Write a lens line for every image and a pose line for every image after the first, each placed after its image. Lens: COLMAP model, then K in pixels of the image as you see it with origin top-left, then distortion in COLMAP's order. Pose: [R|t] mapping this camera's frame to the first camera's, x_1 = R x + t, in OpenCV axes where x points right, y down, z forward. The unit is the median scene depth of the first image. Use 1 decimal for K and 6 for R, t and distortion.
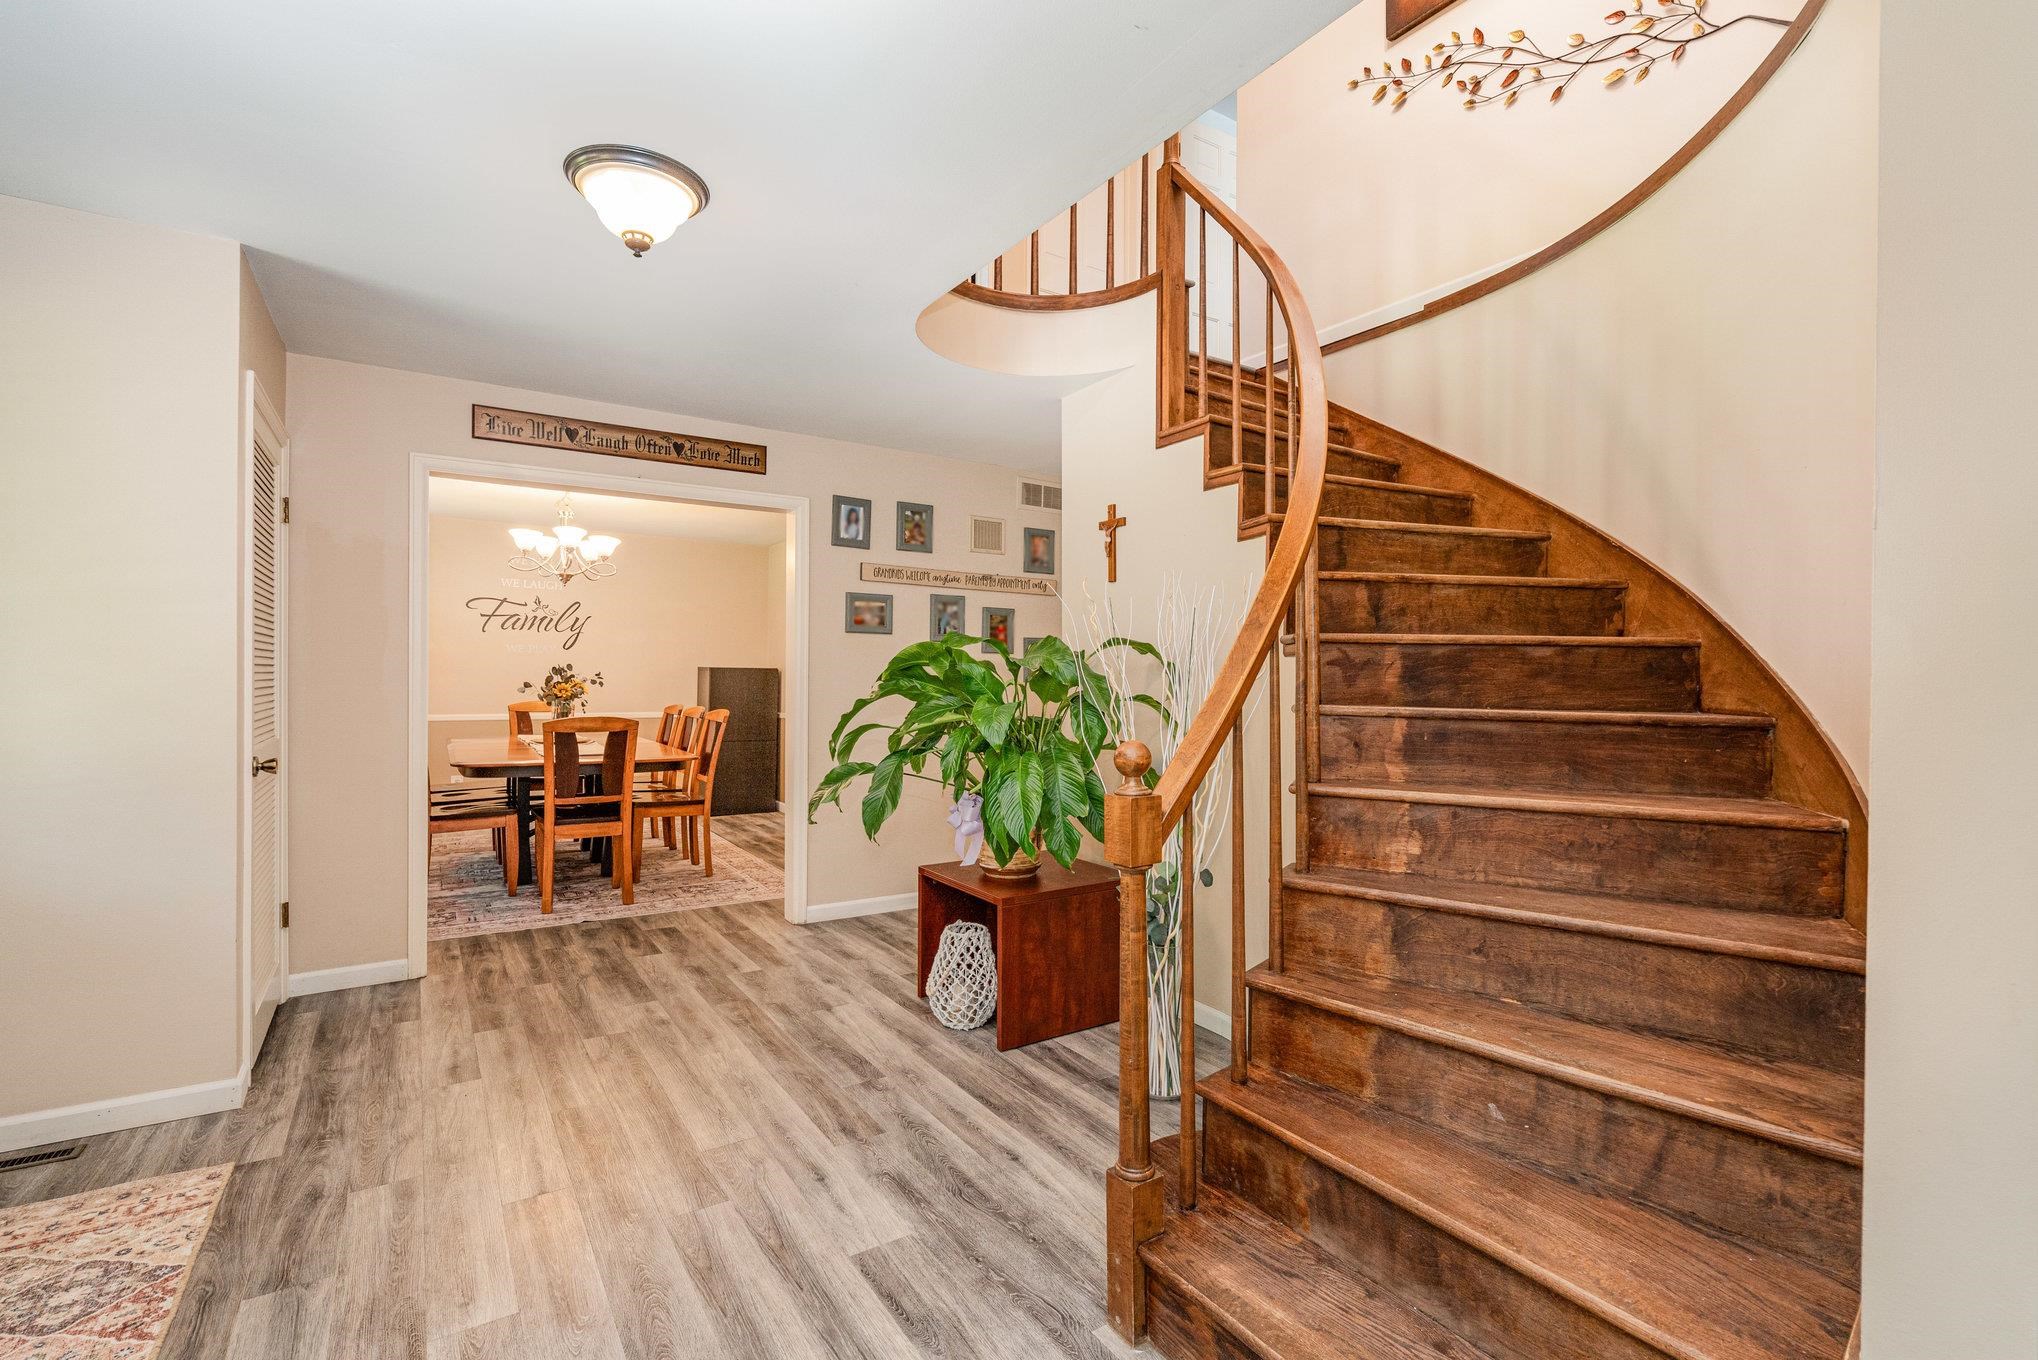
lens RADIAL K [[923.1, 0, 1027.3], [0, 923.1, 667.4], [0, 0, 1]] dist [-0.006590, 0.001687]
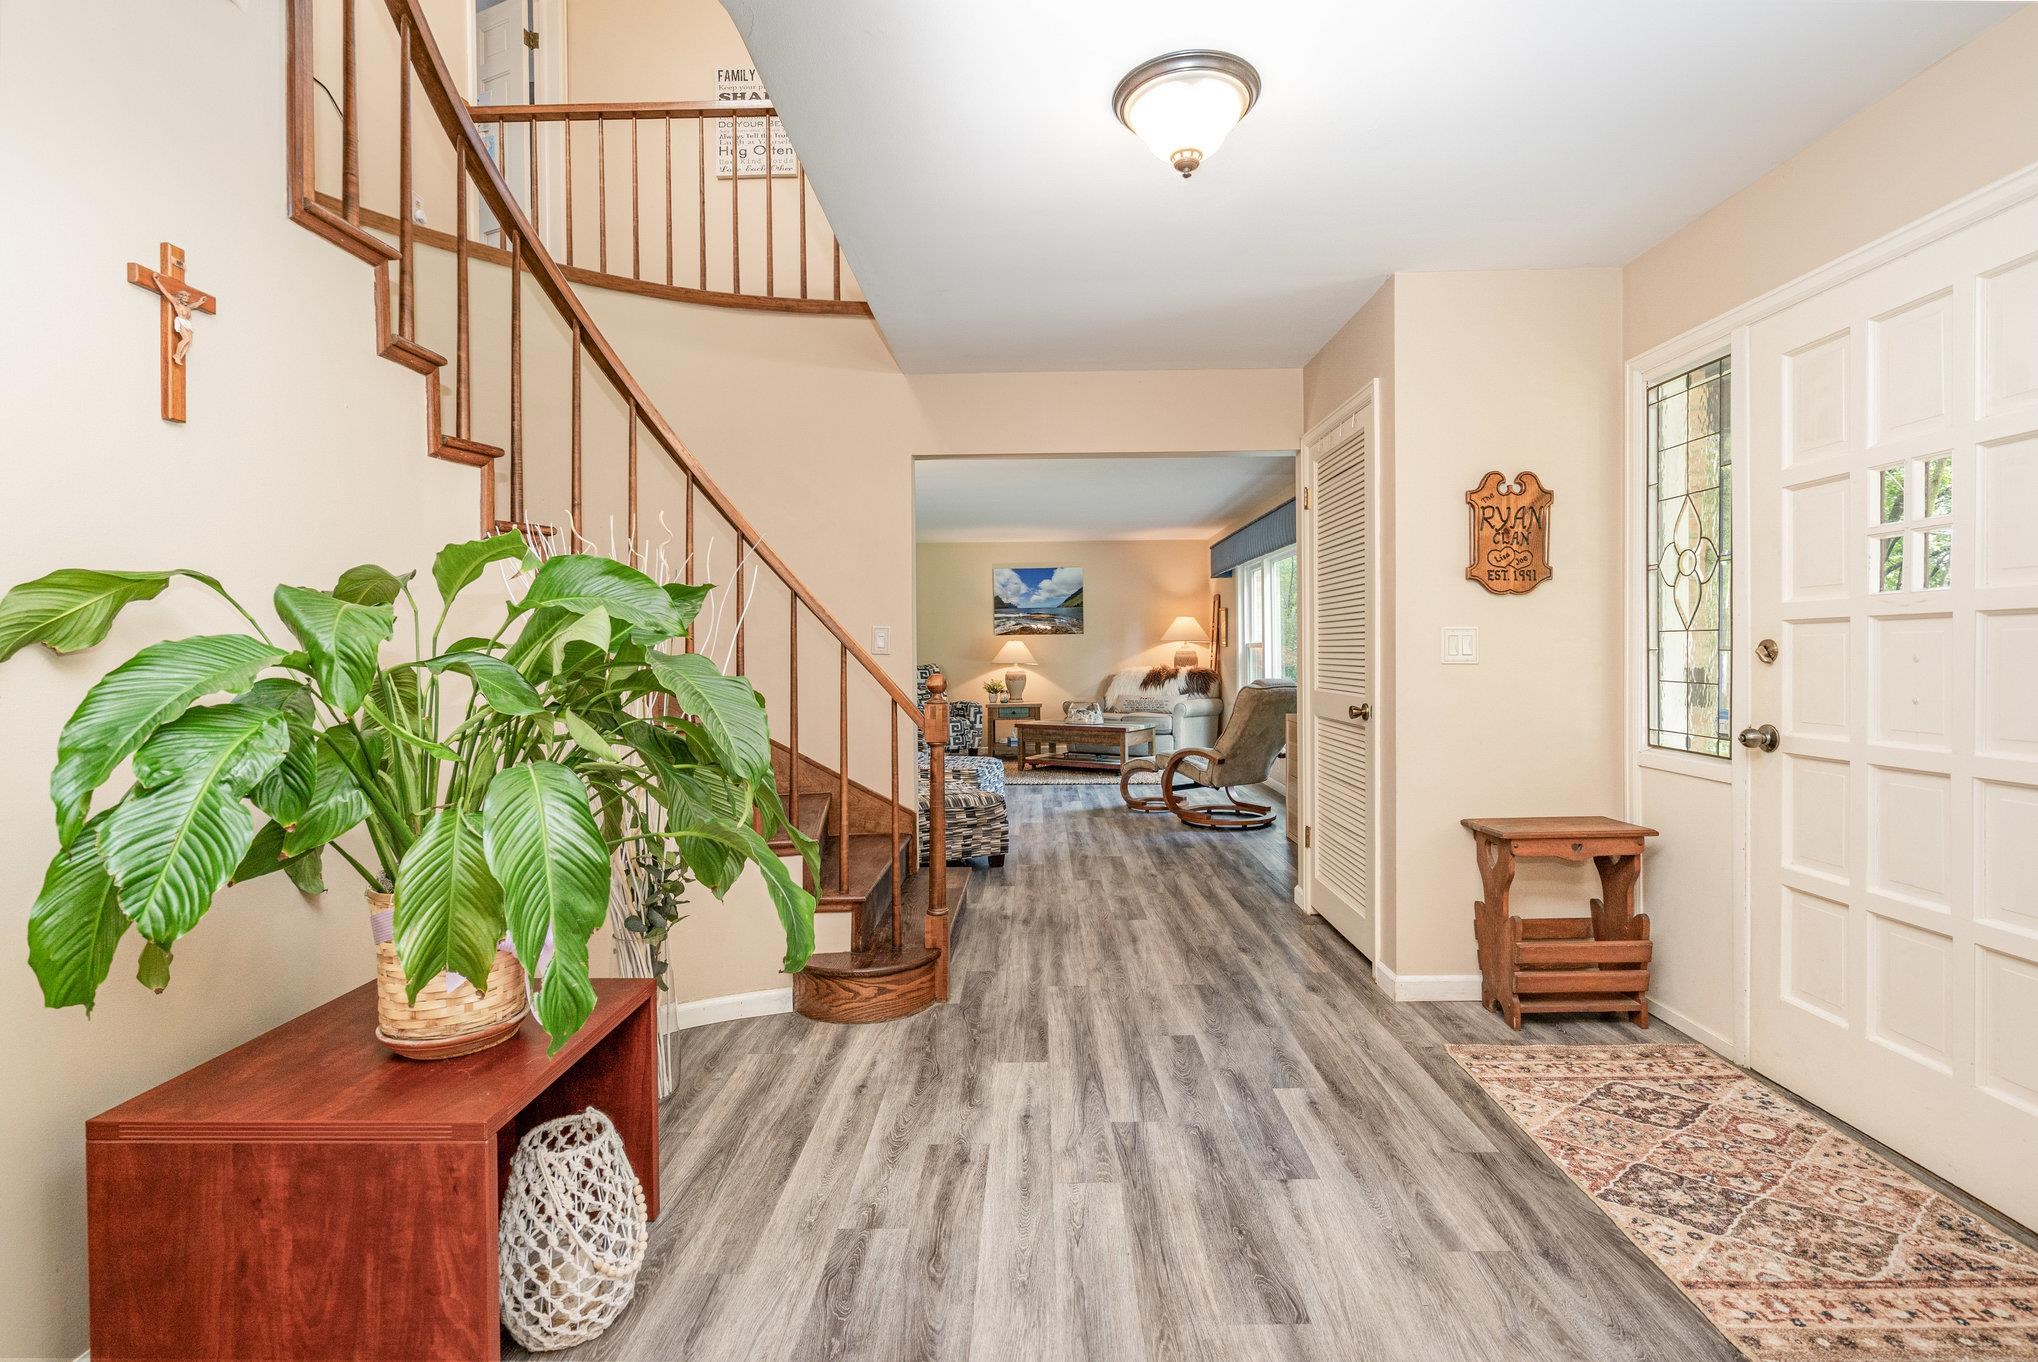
lens RADIAL K [[923.1, 0, 1023.1], [0, 923.1, 662.6], [0, 0, 1]] dist [-0.006590, 0.001687]
pose [[-0.824464, -0.004266, 0.565898, -0.559961], [-0.000172, 0.999973, 0.007287, 0.022601], [-0.565914, 0.005910, -0.824443, 1.285484]]
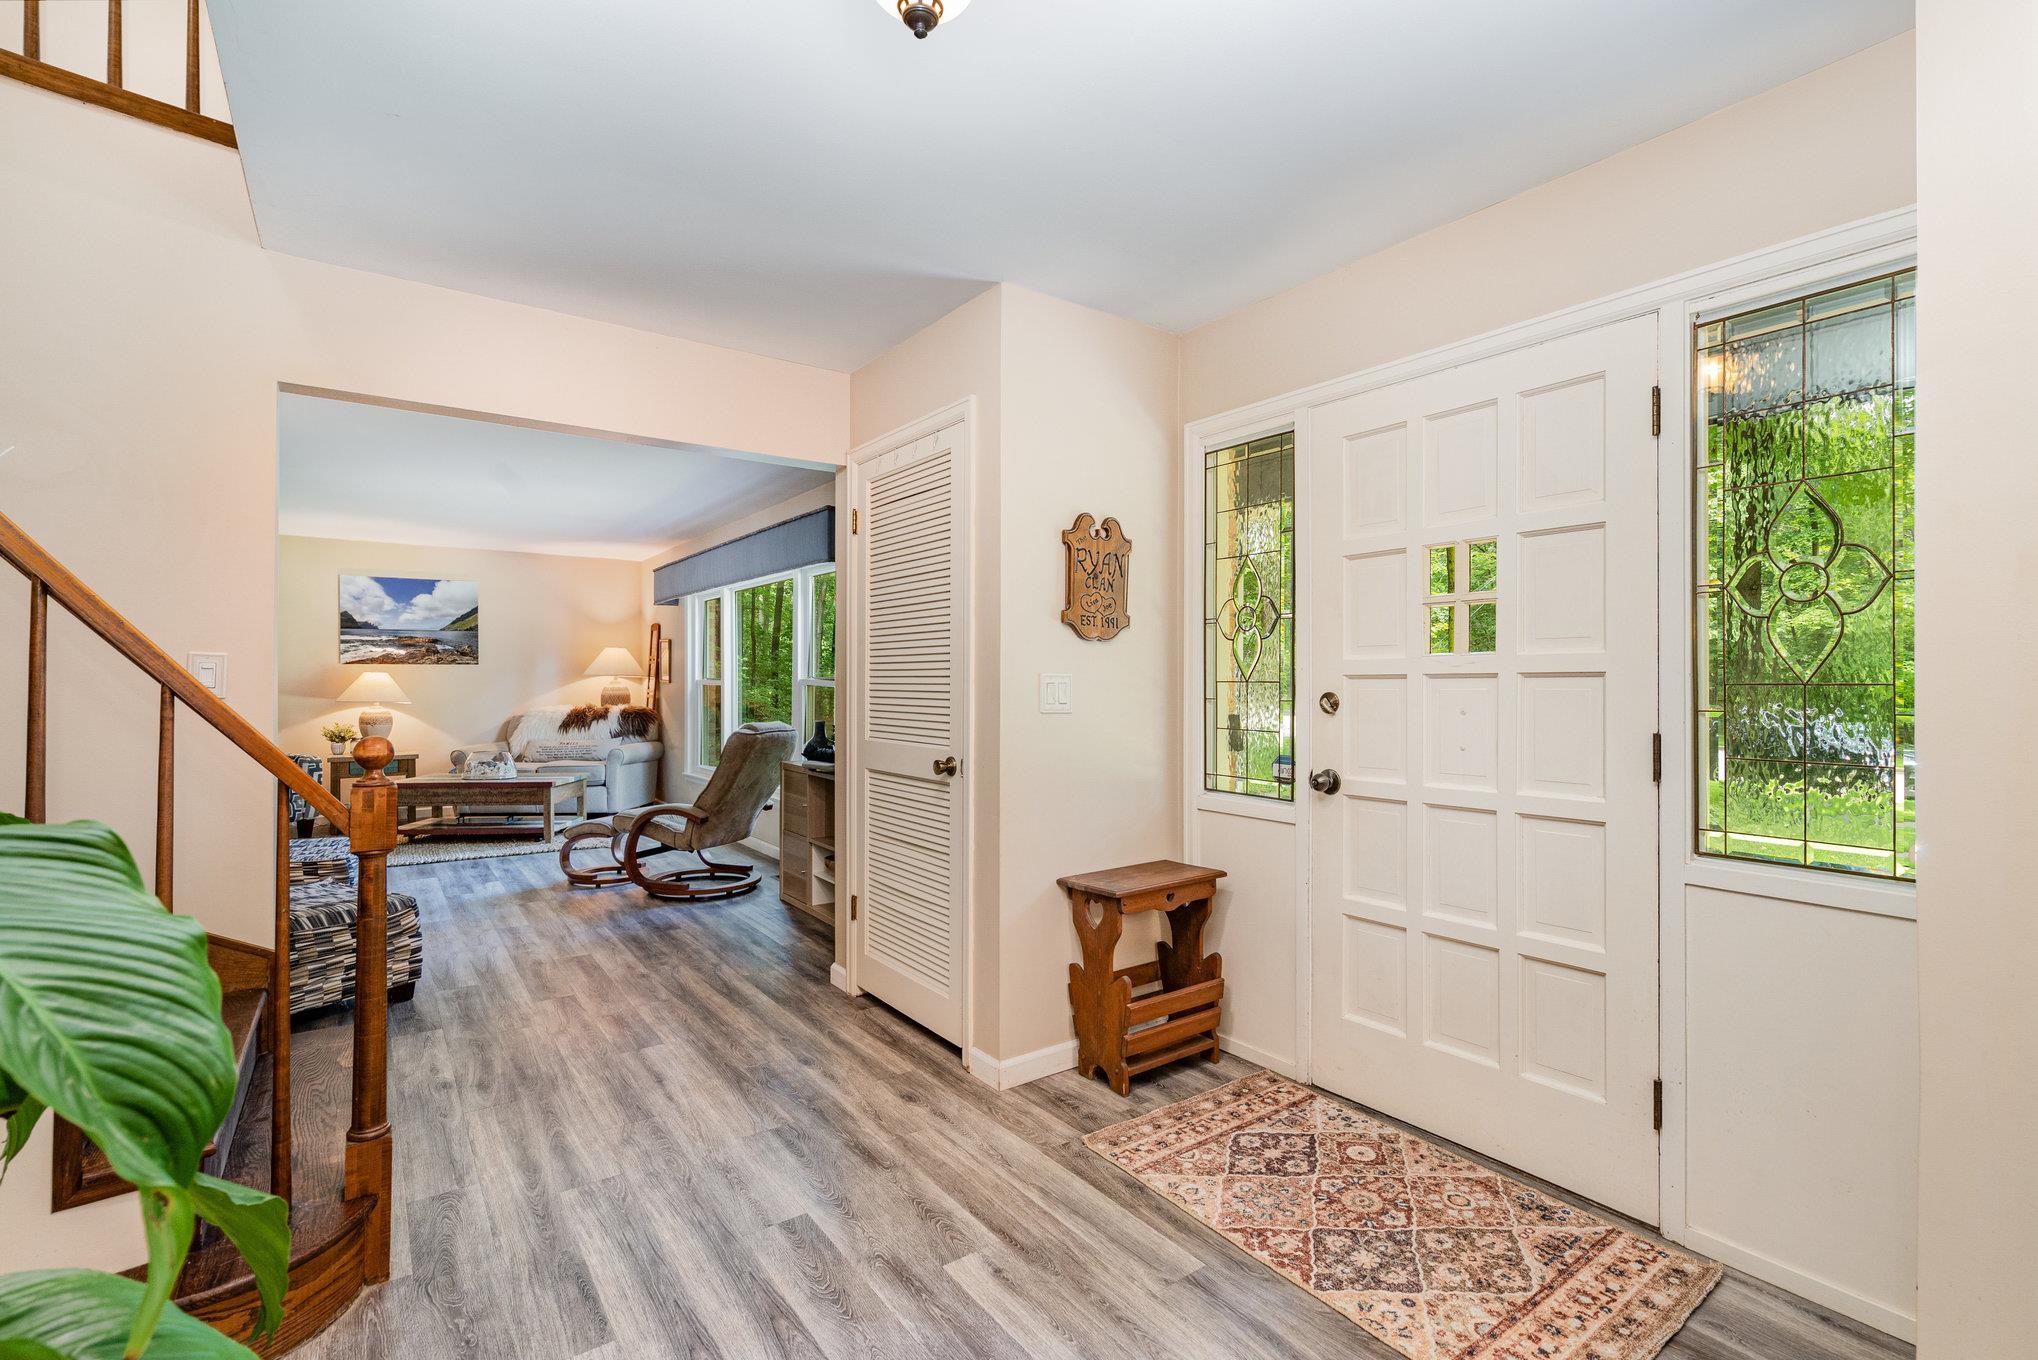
lens RADIAL K [[923.1, 0, 1030.9], [0, 923.1, 679.7], [0, 0, 1]] dist [-0.006590, 0.001687]
pose [[-0.999046, -0.007179, -0.043076, -0.328793], [-0.006622, 0.999893, -0.013055, 0.010388], [0.043165, -0.012758, -0.998986, 1.140963]]
